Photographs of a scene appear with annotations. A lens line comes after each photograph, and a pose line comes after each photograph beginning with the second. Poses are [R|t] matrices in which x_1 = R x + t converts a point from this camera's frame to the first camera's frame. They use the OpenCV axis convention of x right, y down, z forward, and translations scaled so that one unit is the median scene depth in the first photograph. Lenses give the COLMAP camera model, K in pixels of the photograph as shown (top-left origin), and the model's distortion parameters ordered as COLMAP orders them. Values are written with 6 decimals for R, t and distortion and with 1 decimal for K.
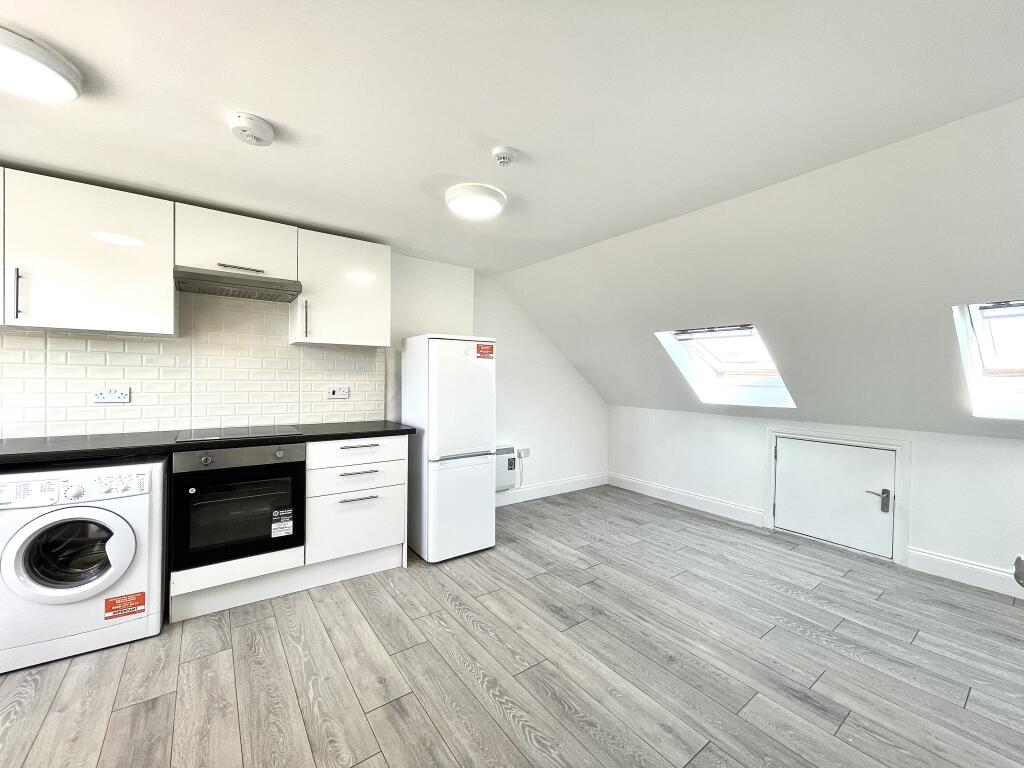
lens RADIAL K [[412.7, 0, 512.0], [0, 412.7, 384.0], [0, 0, 1]] dist [-0.001498, -0.000021]
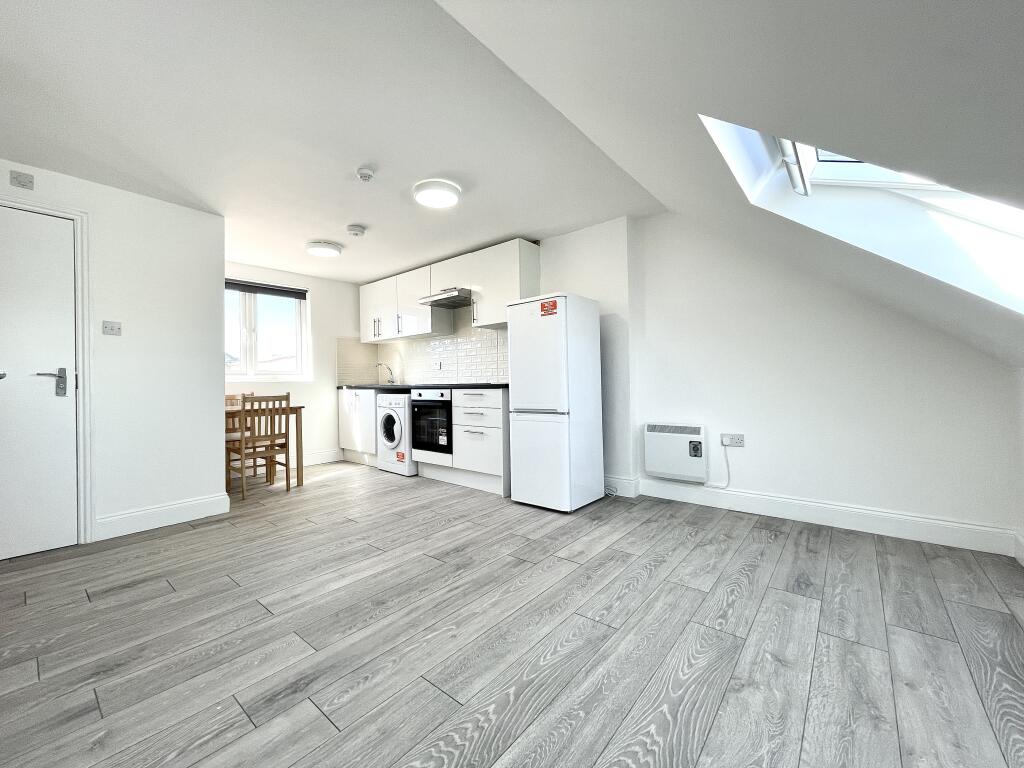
lens RADIAL K [[412.7, 0, 512.0], [0, 412.7, 384.0], [0, 0, 1]] dist [-0.001498, -0.000021]
pose [[0.238103, -0.018161, -0.971070, 0.991192], [0.003614, 0.999835, -0.017813, 0.136776], [0.971233, 0.000732, 0.238129, 0.768913]]
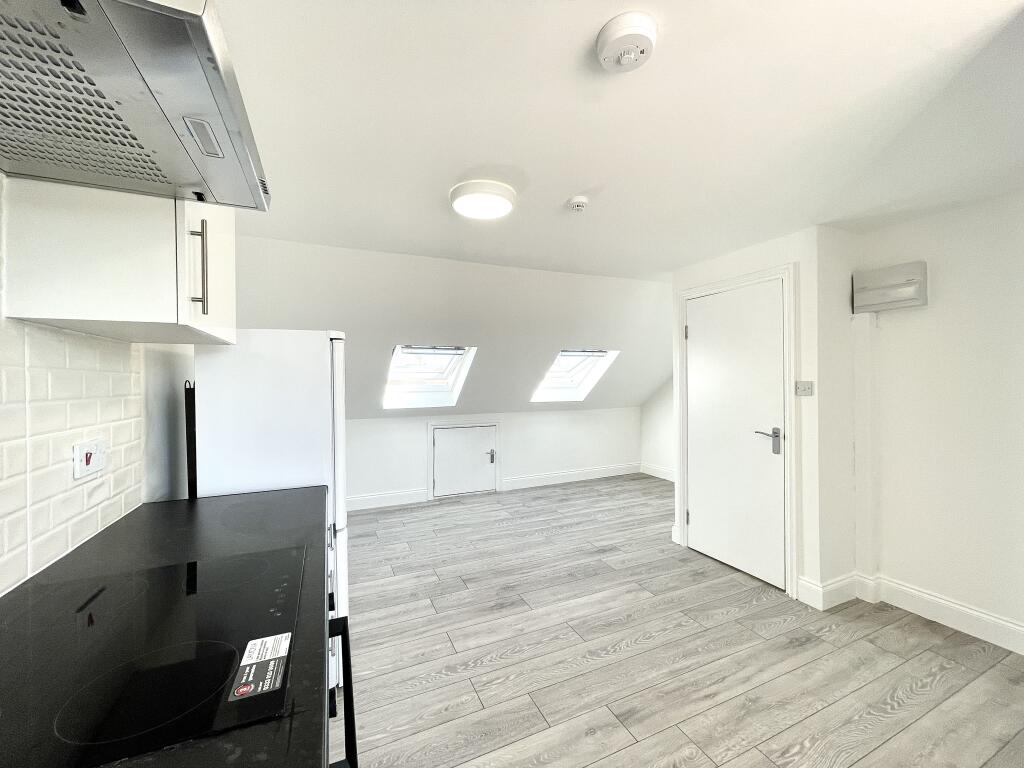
lens RADIAL K [[412.7, 0, 512.0], [0, 412.7, 384.0], [0, 0, 1]] dist [-0.001498, -0.000021]
pose [[0.211216, -0.024722, 0.977127, -0.805700], [0.028672, 0.999407, 0.019088, -0.046624], [-0.977019, 0.023985, 0.211800, 0.631436]]
